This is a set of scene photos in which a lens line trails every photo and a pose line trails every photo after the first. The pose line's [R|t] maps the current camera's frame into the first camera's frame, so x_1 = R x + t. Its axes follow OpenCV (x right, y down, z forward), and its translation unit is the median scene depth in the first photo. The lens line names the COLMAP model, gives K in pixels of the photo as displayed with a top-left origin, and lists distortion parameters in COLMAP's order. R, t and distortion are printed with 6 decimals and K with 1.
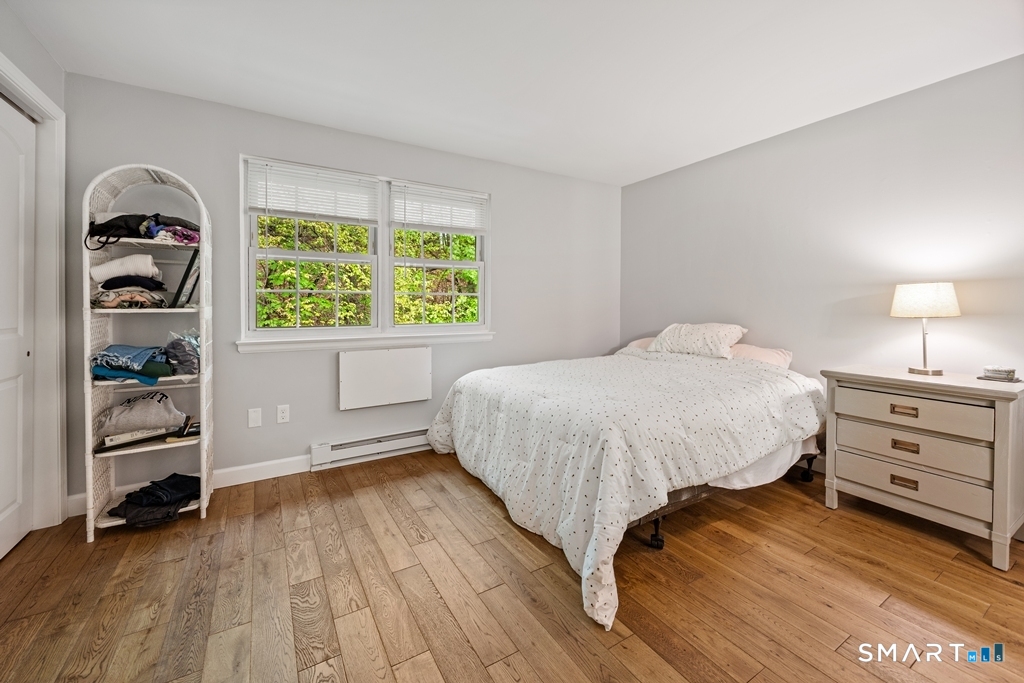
lens RADIAL K [[439.2, 0, 516.0], [0, 439.2, 303.3], [0, 0, 1]] dist [-0.001511, -0.000488]
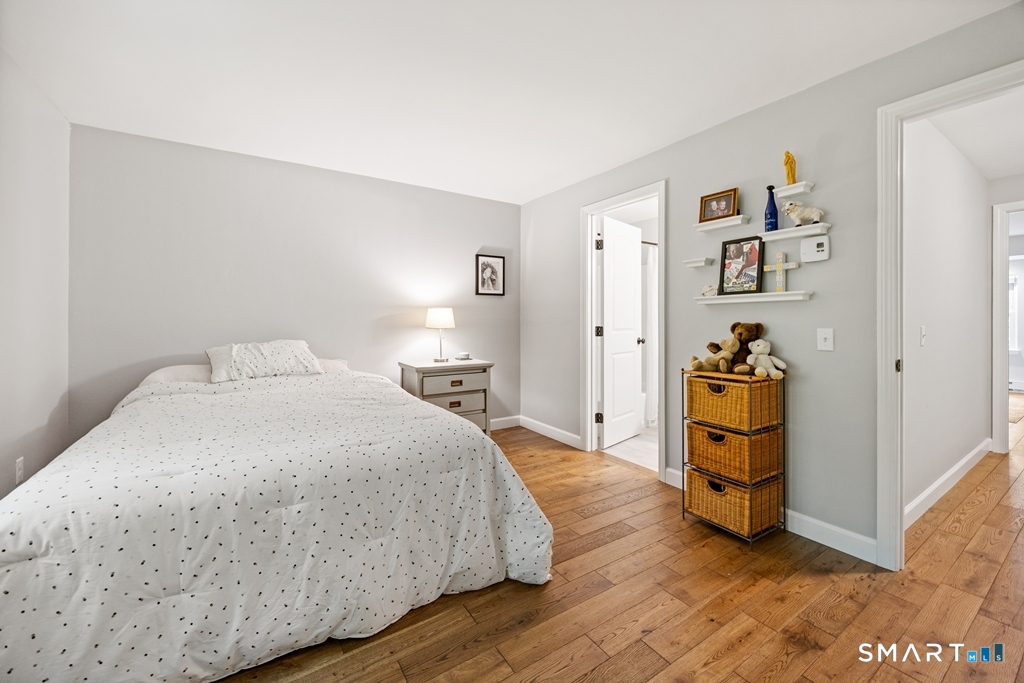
lens RADIAL K [[418.2, 0, 514.7], [0, 418.2, 306.4], [0, 0, 1]] dist [0.002192, 0.000519]
pose [[-0.069880, 0.028488, 0.997149, -0.713427], [-0.007767, 0.999546, -0.029101, -0.006436], [-0.997525, -0.009778, -0.069627, 0.842106]]
